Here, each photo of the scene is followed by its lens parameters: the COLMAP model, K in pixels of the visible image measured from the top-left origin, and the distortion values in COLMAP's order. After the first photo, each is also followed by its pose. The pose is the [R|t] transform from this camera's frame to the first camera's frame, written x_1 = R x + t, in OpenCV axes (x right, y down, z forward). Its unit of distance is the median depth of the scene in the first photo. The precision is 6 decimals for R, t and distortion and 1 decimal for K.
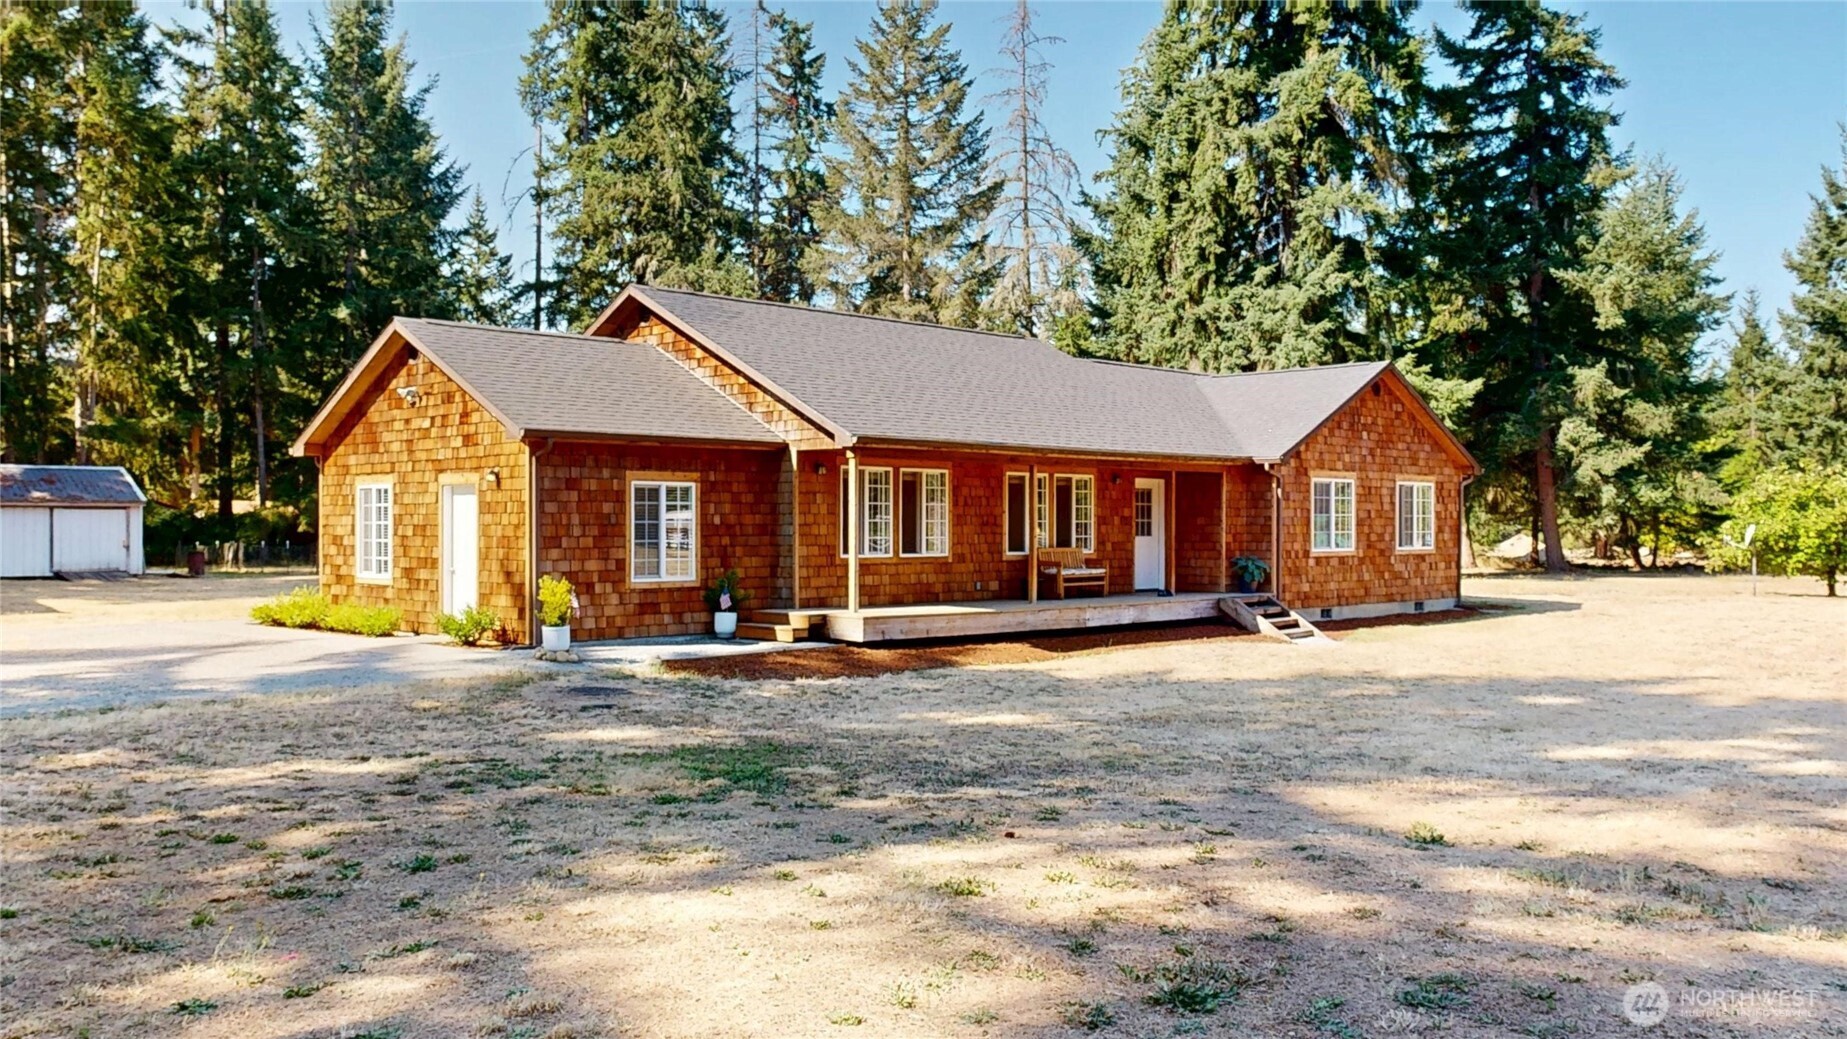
lens RADIAL K [[1528.8, 0, 921.3], [0, 1528.8, 536.3], [0, 0, 1]] dist [-0.004460, 0.008186]
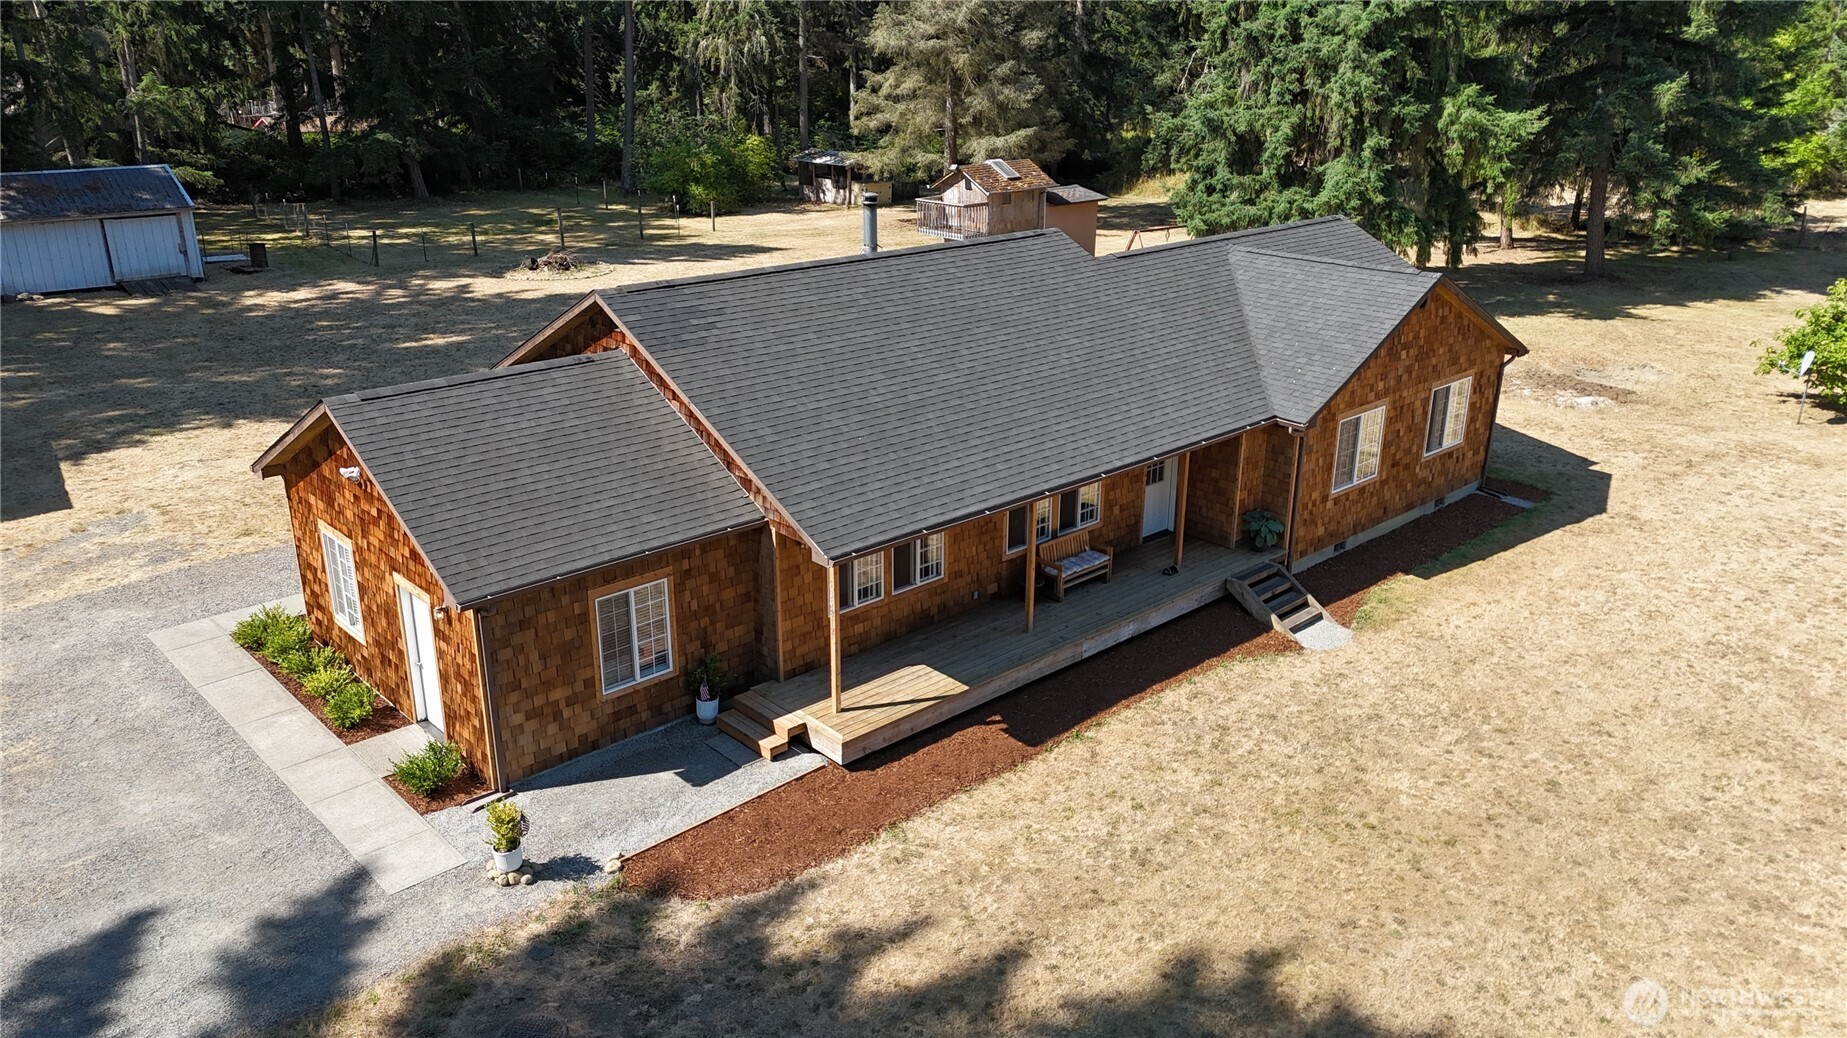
lens RADIAL K [[1352.8, 0, 929.2], [0, 1352.8, 516.9], [0, 0, 1]] dist [0.074008, -0.068636]
pose [[0.999168, 0.017306, -0.036942, 0.033138], [-0.003895, 0.941898, 0.335877, -0.264031], [0.040608, -0.335454, 0.941181, 0.172789]]
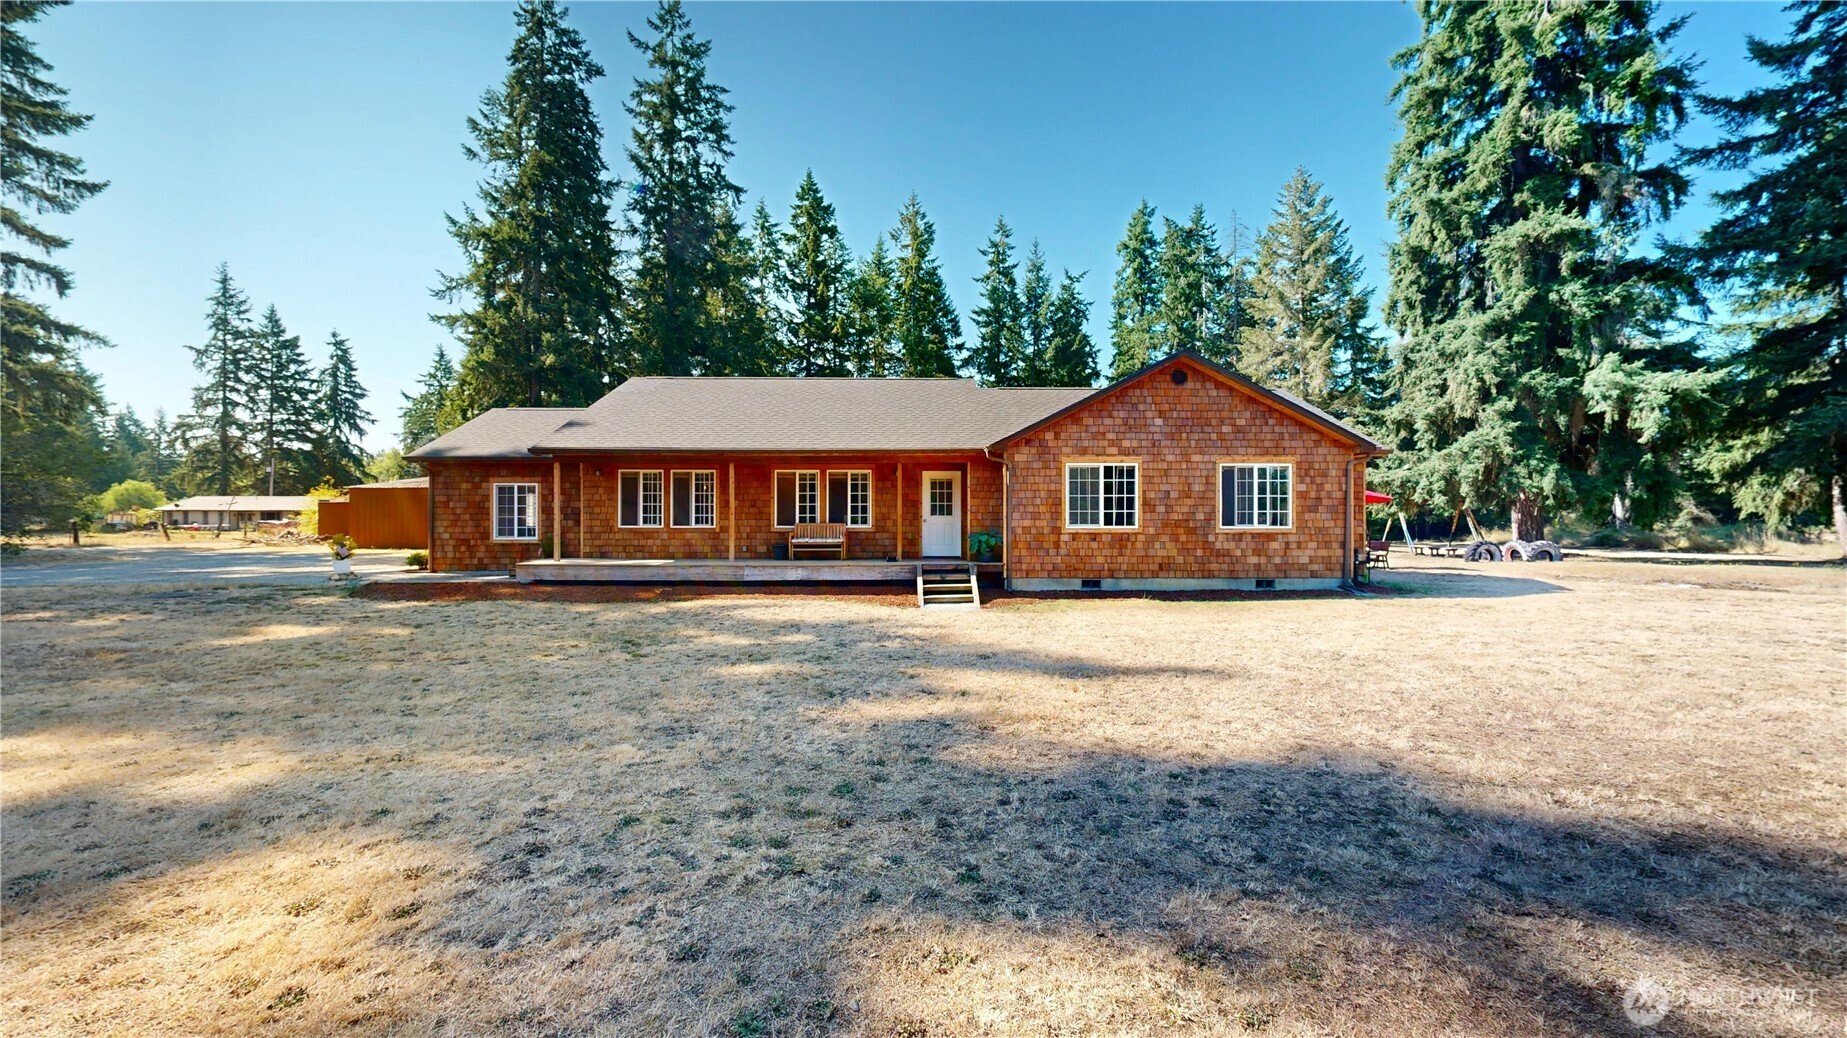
lens RADIAL K [[677.4, 0, 921.5], [0, 677.4, 521.7], [0, 0, 1]] dist [-0.001639, -0.000281]
pose [[0.713383, -0.002570, -0.700769, 0.528791], [-0.004789, 0.999952, -0.008542, 0.009866], [0.700758, 0.009450, 0.713337, 0.567005]]
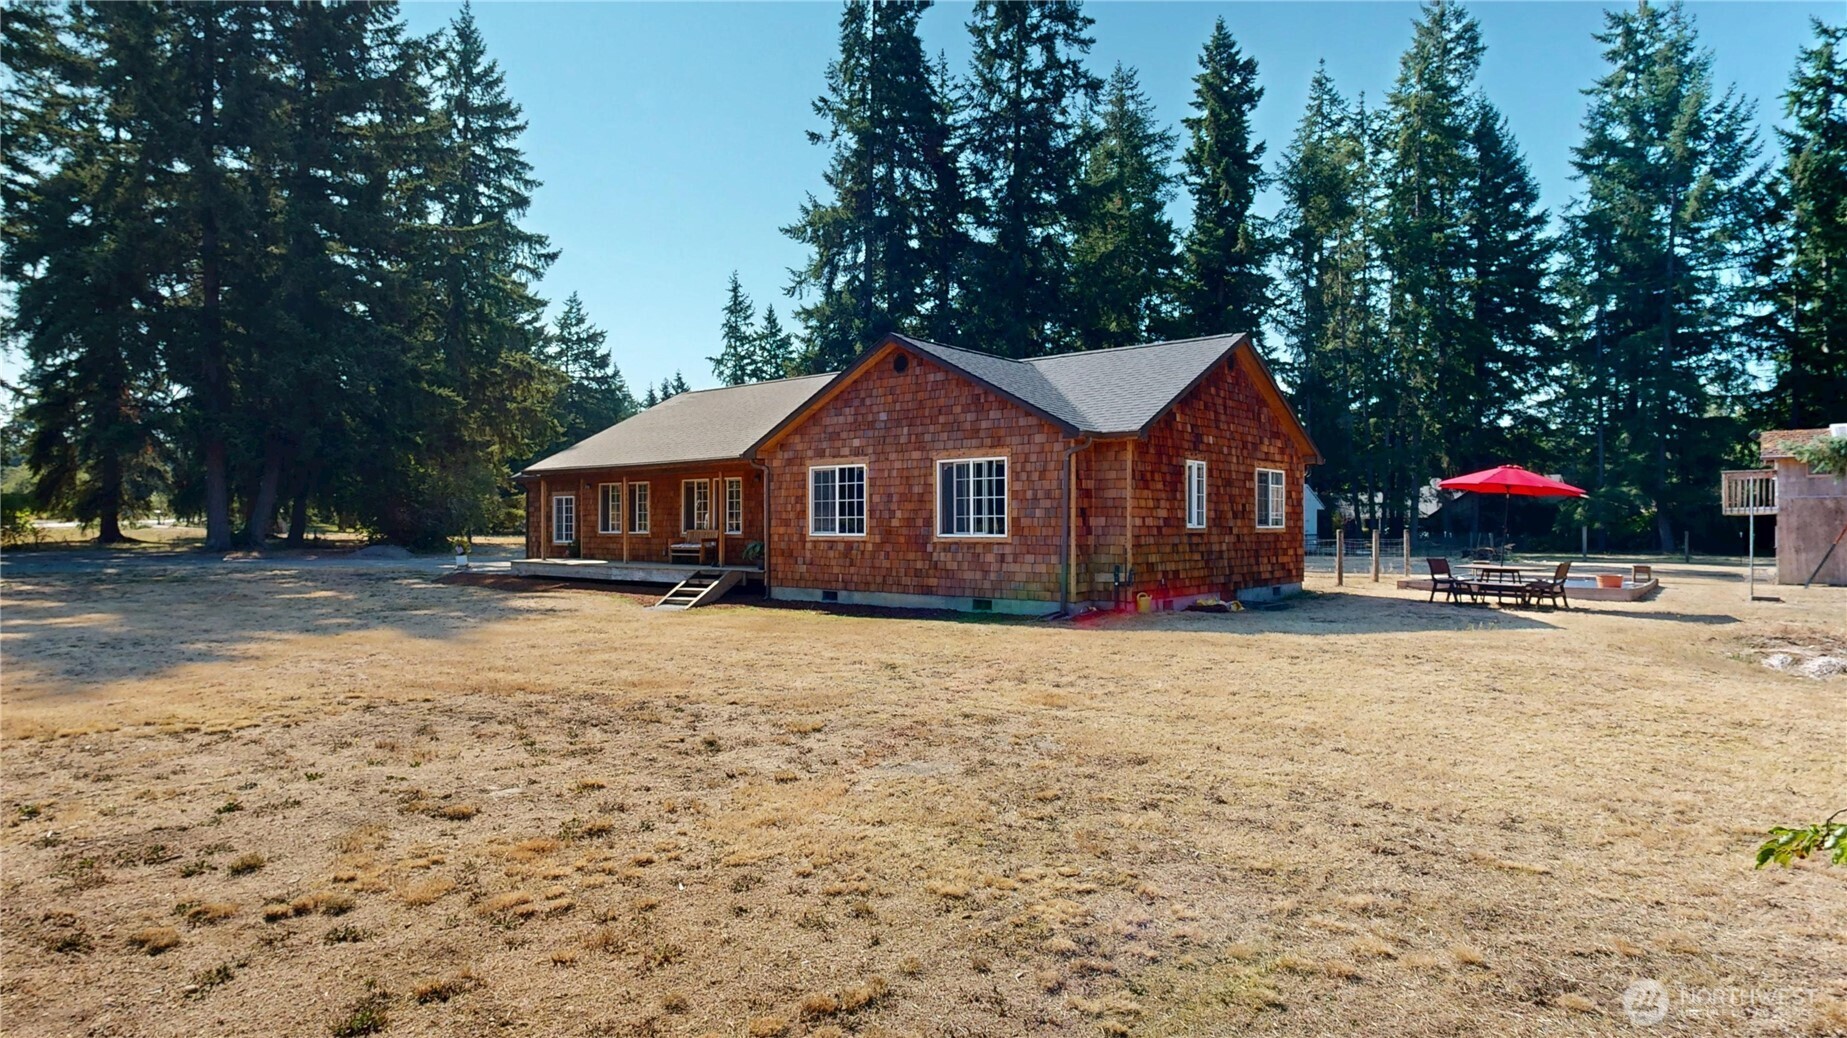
lens RADIAL K [[1027.6, 0, 916.2], [0, 1027.6, 517.7], [0, 0, 1]] dist [-0.006286, 0.000858]
pose [[0.089669, -0.009750, -0.995924, 0.975062], [-0.007499, 0.999917, -0.010464, 0.004437], [0.995943, 0.008407, 0.089589, 1.007169]]
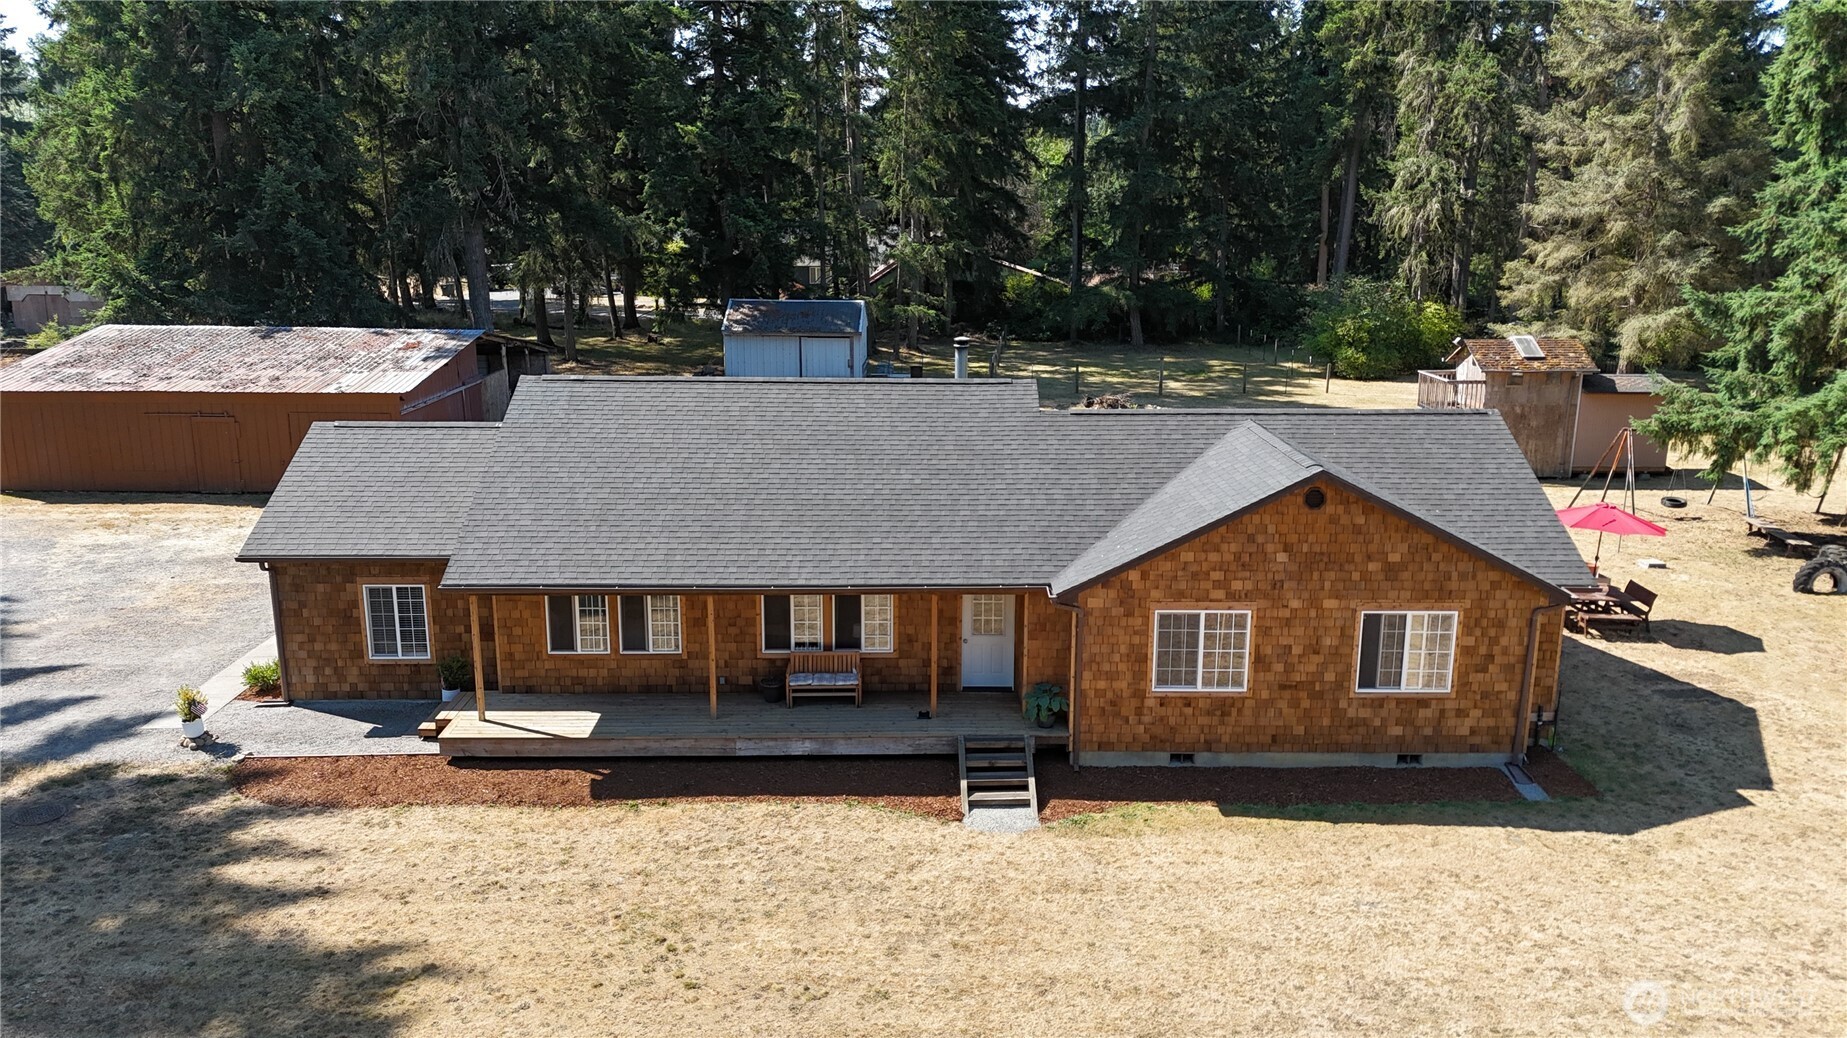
lens RADIAL K [[1352.8, 0, 924.7], [0, 1352.8, 515.4], [0, 0, 1]] dist [0.074008, -0.068636]
pose [[0.713564, 0.165290, -0.680813, 0.669306], [-0.008008, 0.973631, 0.227988, -0.260523], [0.700545, -0.157232, 0.696071, 0.389050]]
